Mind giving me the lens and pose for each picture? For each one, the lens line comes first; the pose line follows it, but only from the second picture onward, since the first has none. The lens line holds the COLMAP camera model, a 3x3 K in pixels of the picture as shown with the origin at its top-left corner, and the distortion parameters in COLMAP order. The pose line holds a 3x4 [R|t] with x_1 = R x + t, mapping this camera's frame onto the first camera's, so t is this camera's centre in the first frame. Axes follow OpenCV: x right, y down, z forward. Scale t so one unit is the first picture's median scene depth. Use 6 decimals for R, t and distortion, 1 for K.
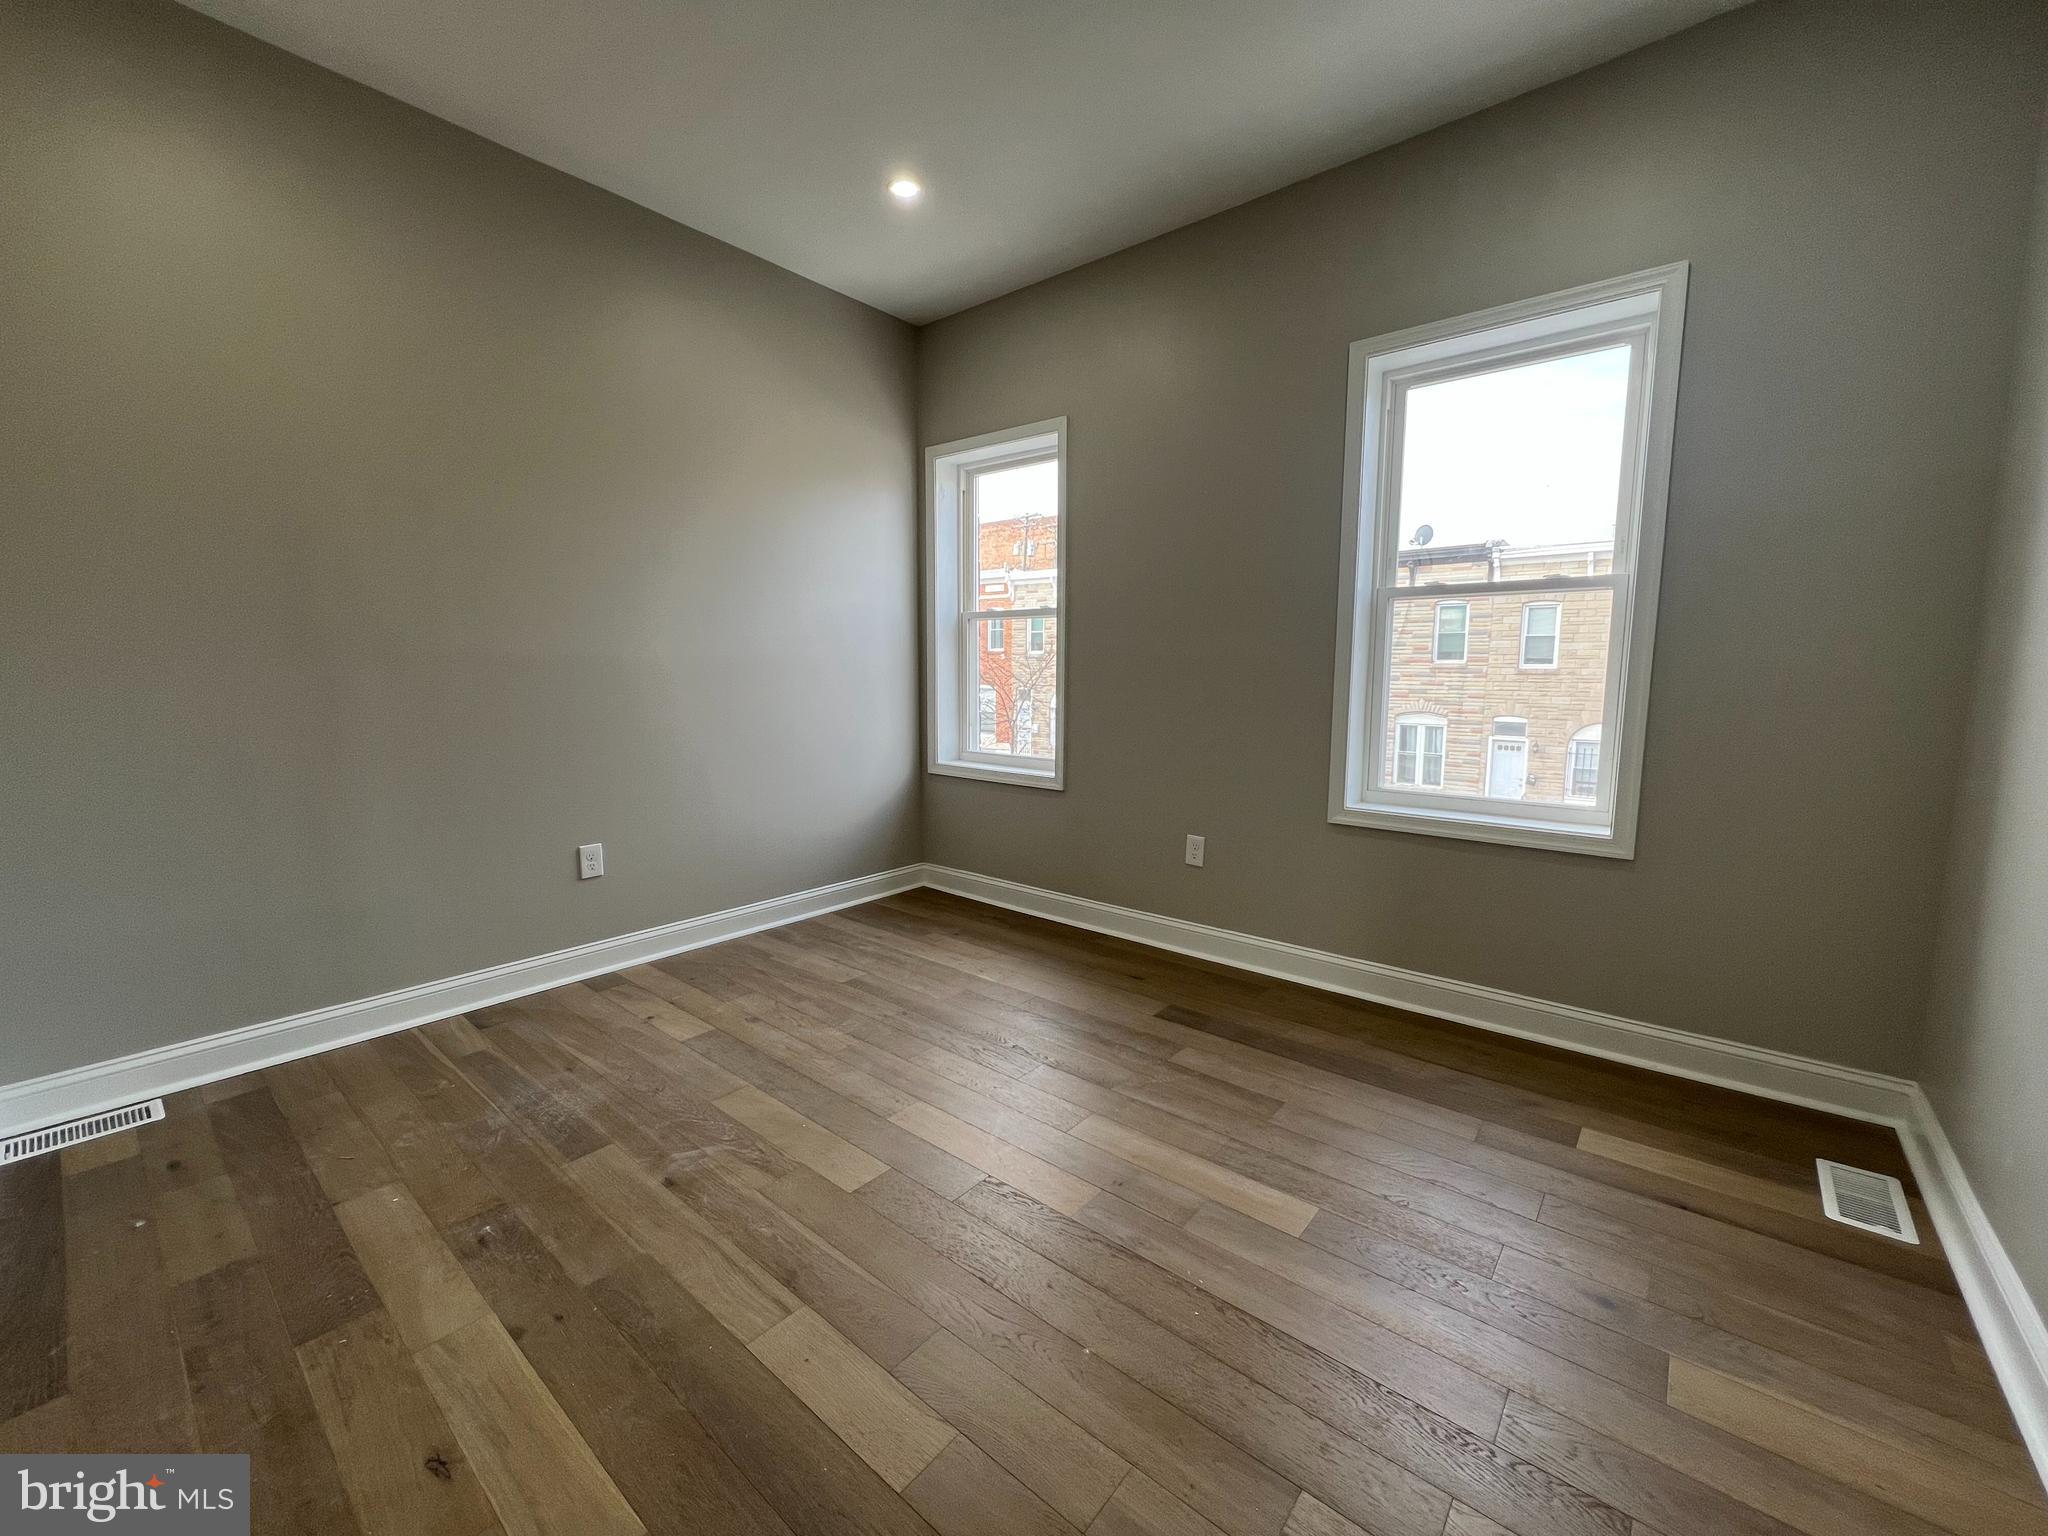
lens RADIAL K [[820.6, 0, 1012.5], [0, 820.6, 758.7], [0, 0, 1]] dist [-0.000366, 0.000162]
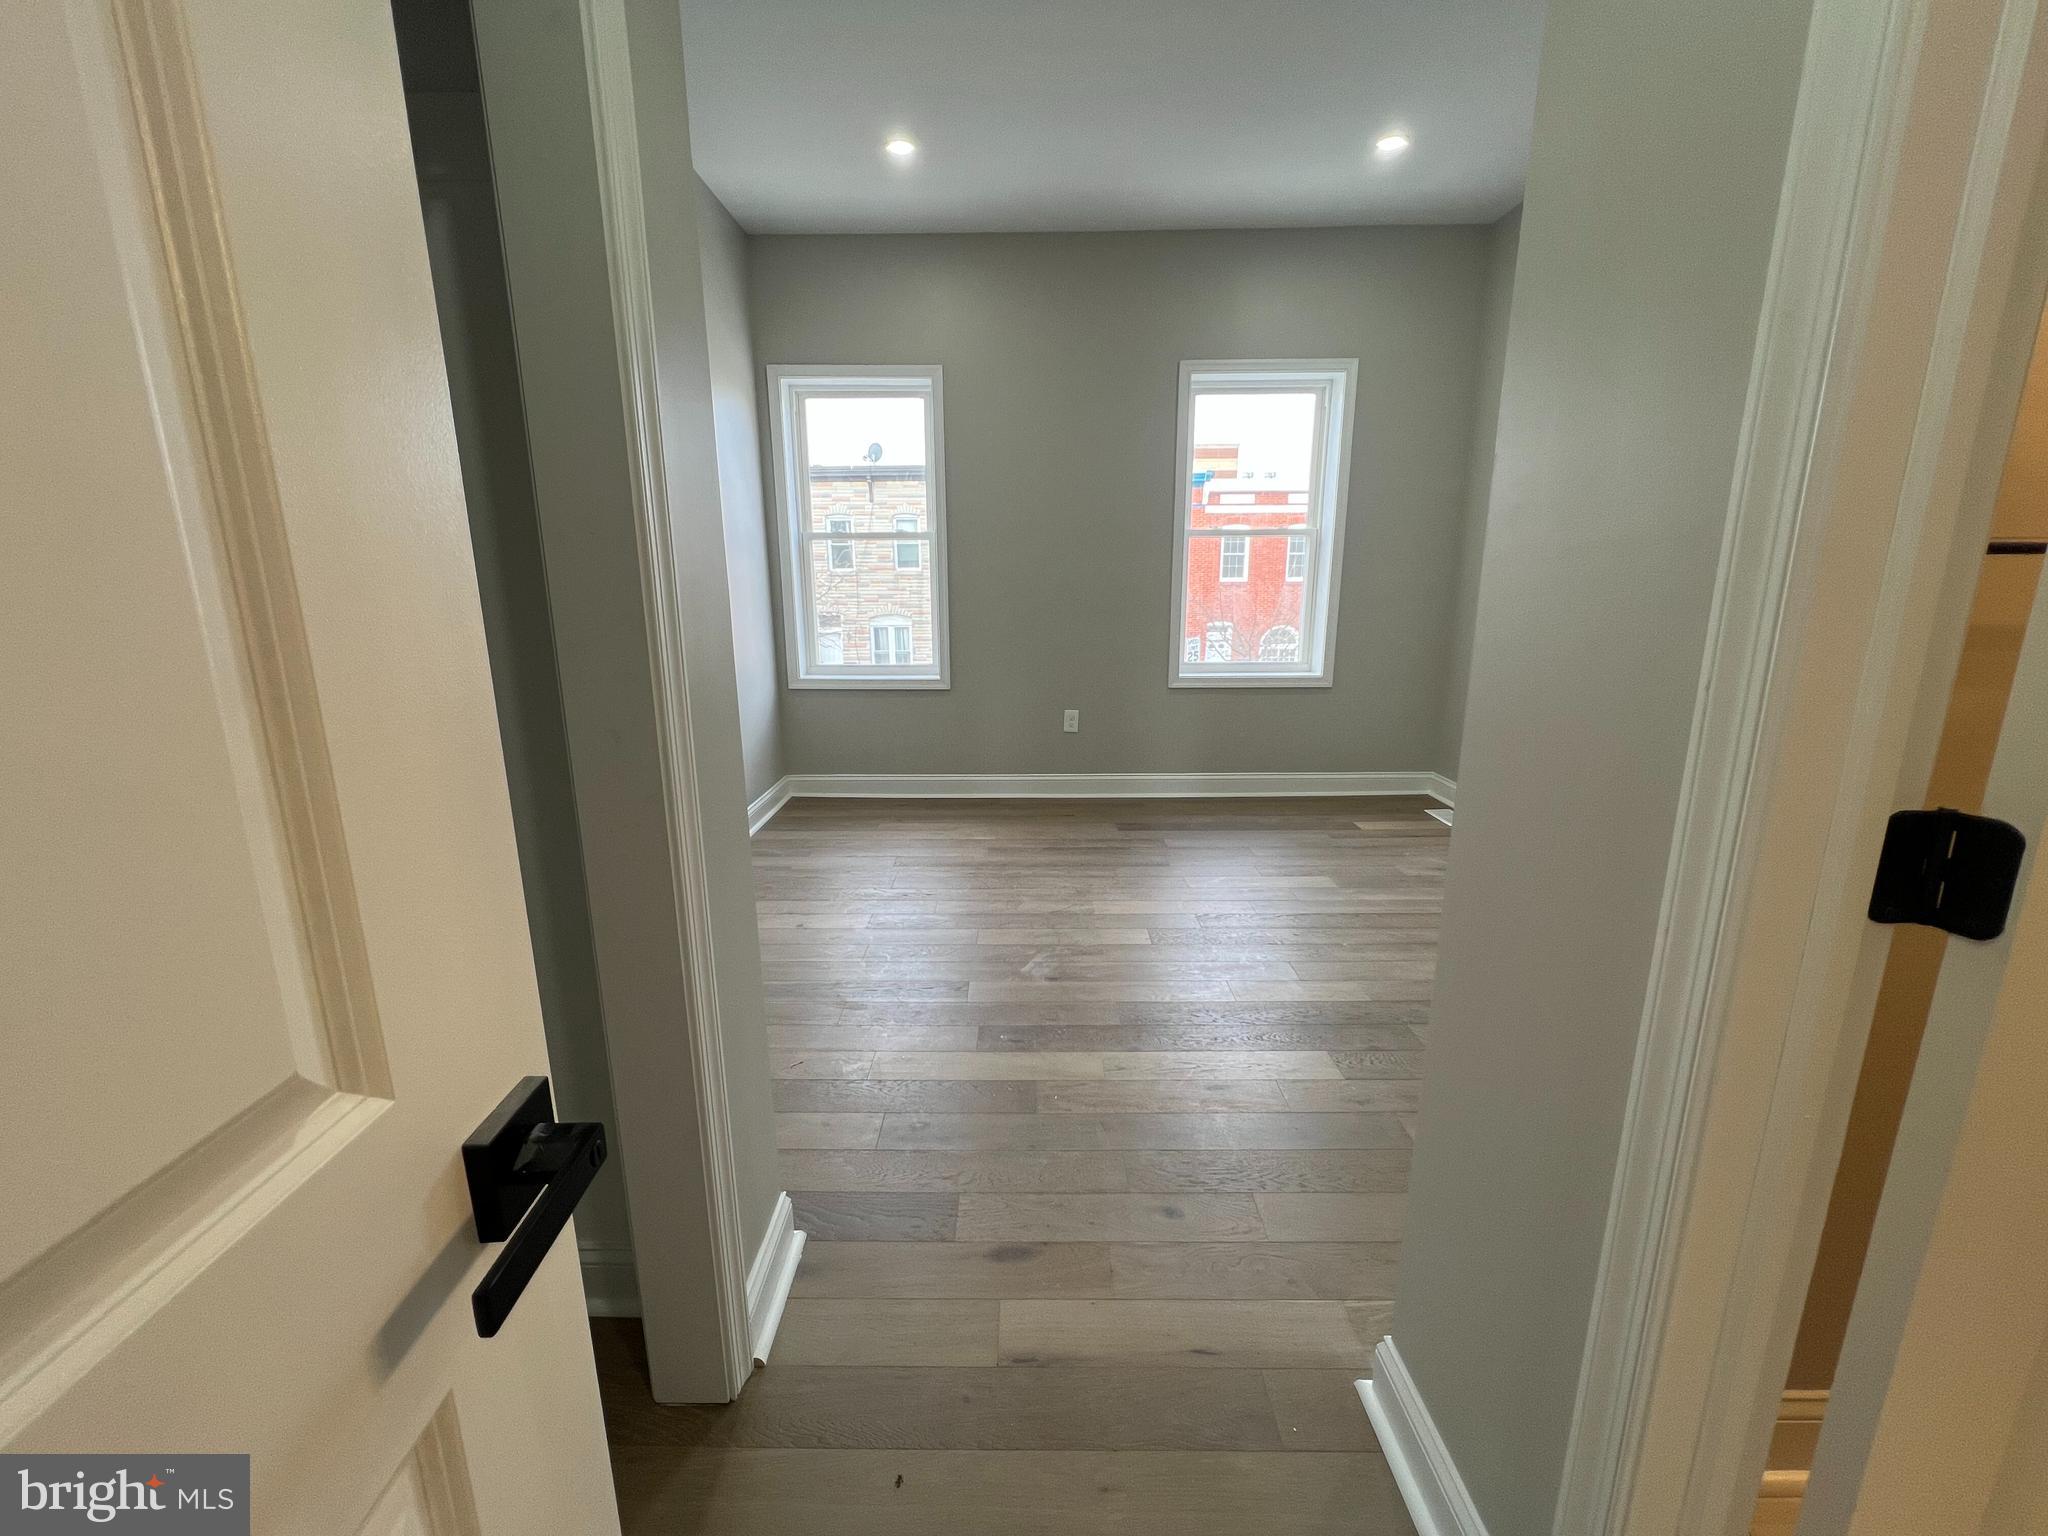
lens RADIAL K [[820.6, 0, 1016.2], [0, 820.6, 758.9], [0, 0, 1]] dist [-0.000366, 0.000162]
pose [[0.770018, -0.148864, 0.620413, -0.772849], [0.079189, 0.987180, 0.138582, -0.024106], [-0.633089, -0.057580, 0.771935, 0.003572]]
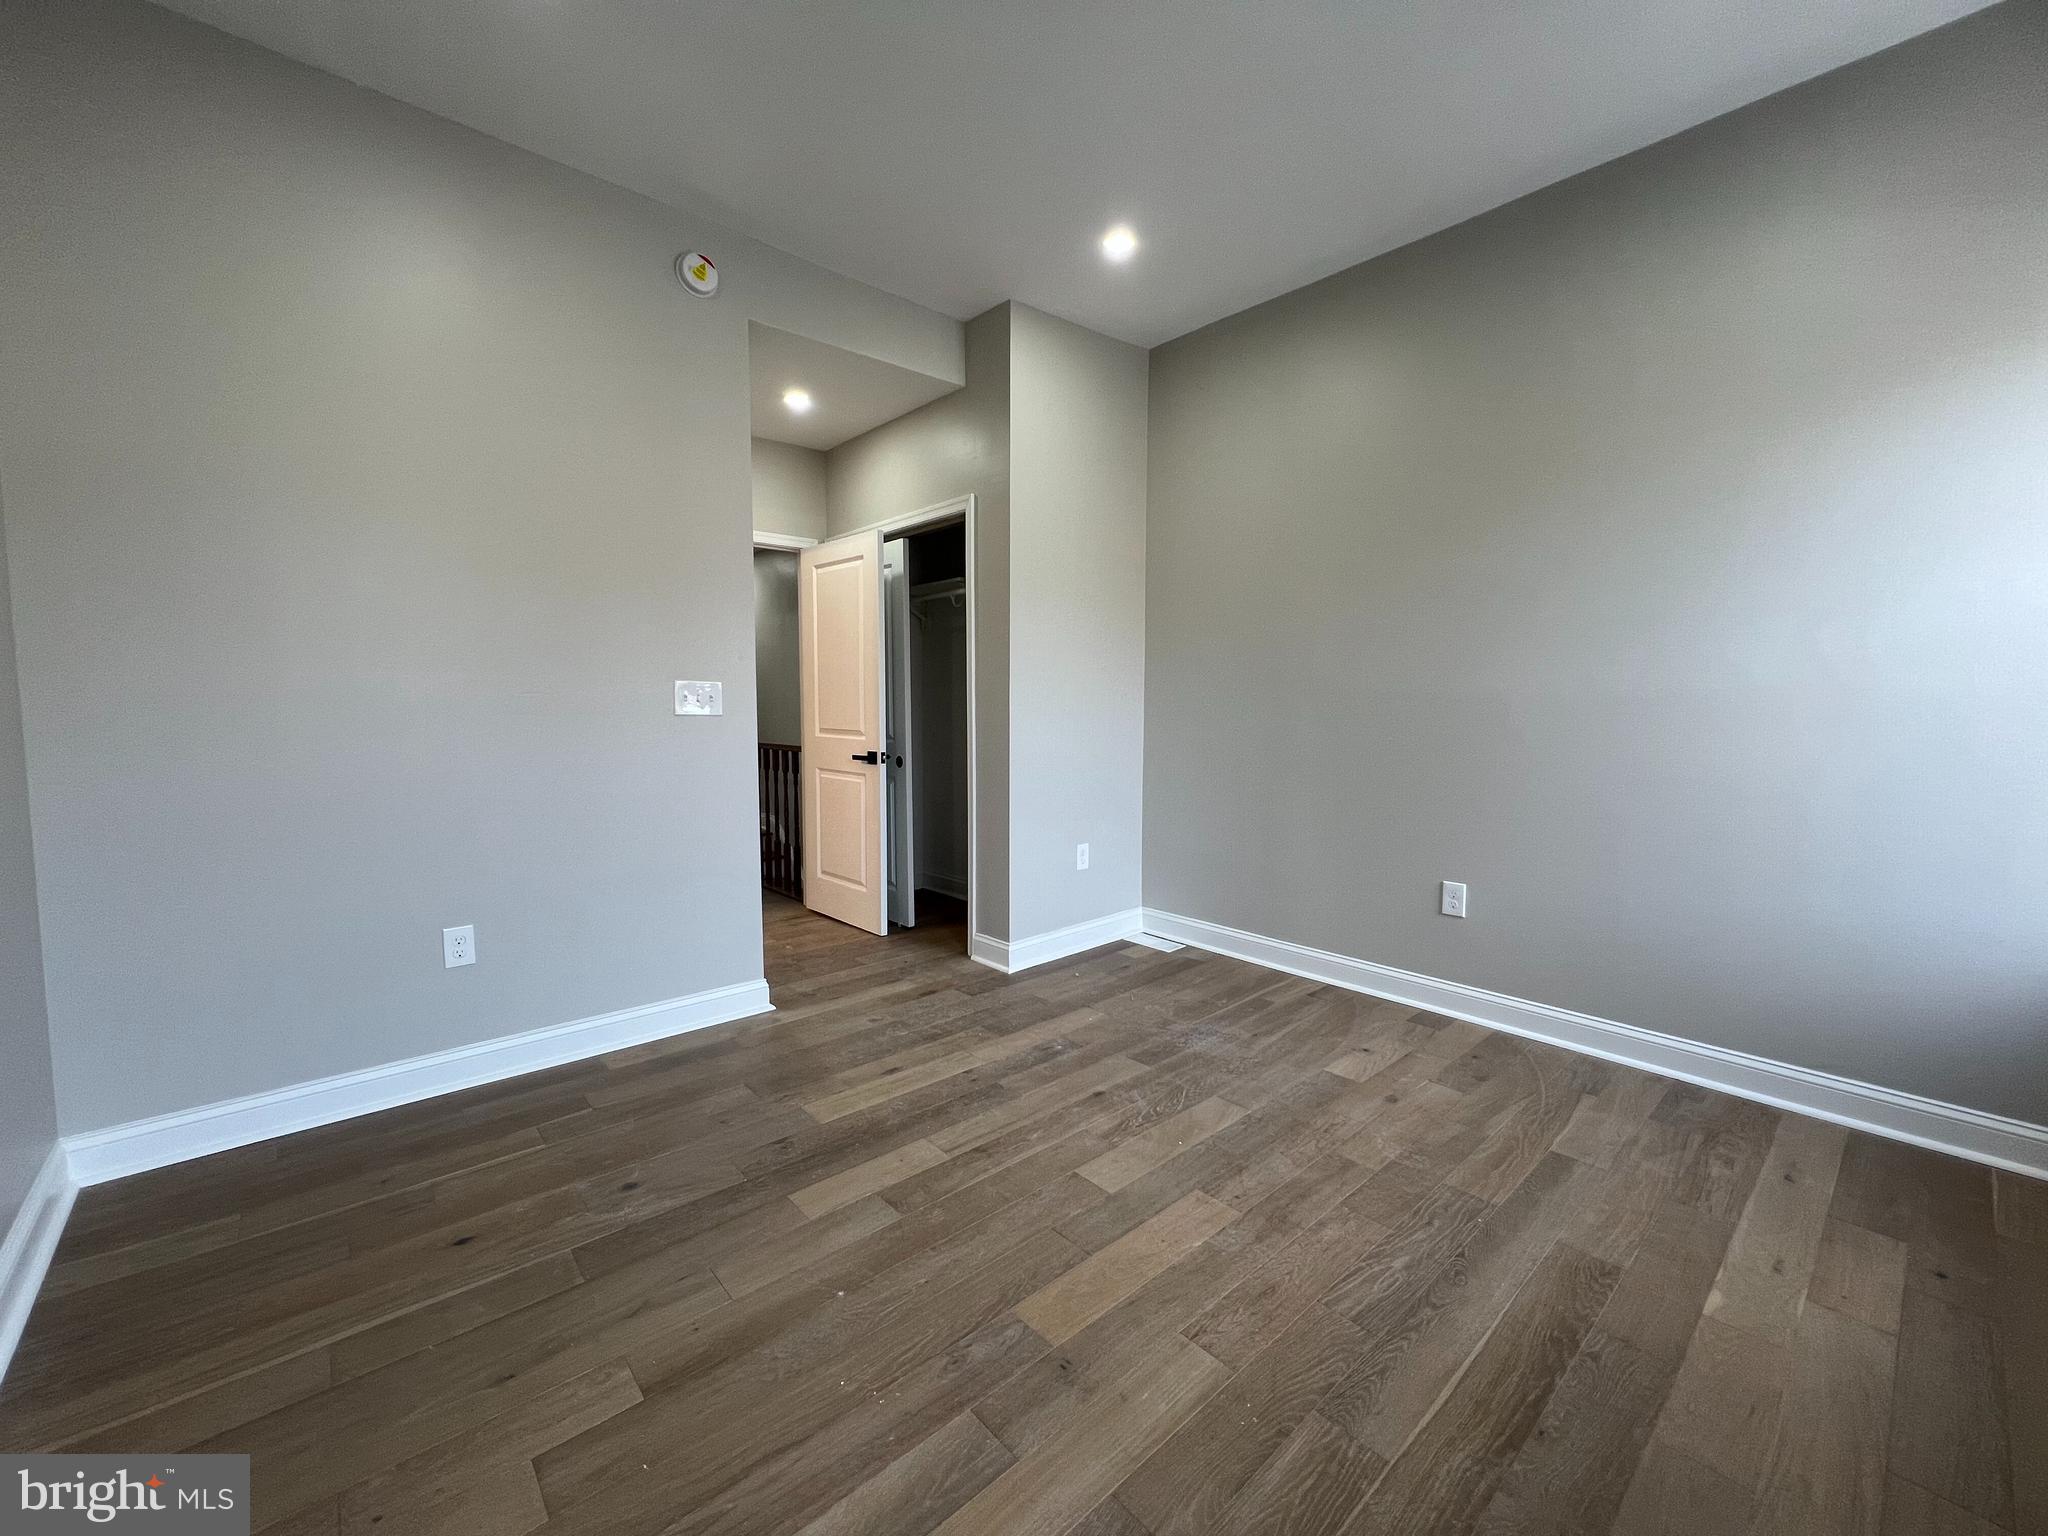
lens RADIAL K [[820.6, 0, 1018.0], [0, 820.6, 768.1], [0, 0, 1]] dist [-0.000366, 0.000162]
pose [[-0.149108, 0.080073, -0.985574, 0.526127], [-0.107951, 0.989440, 0.096719, -0.069633], [0.982911, 0.120815, -0.138889, 0.610161]]
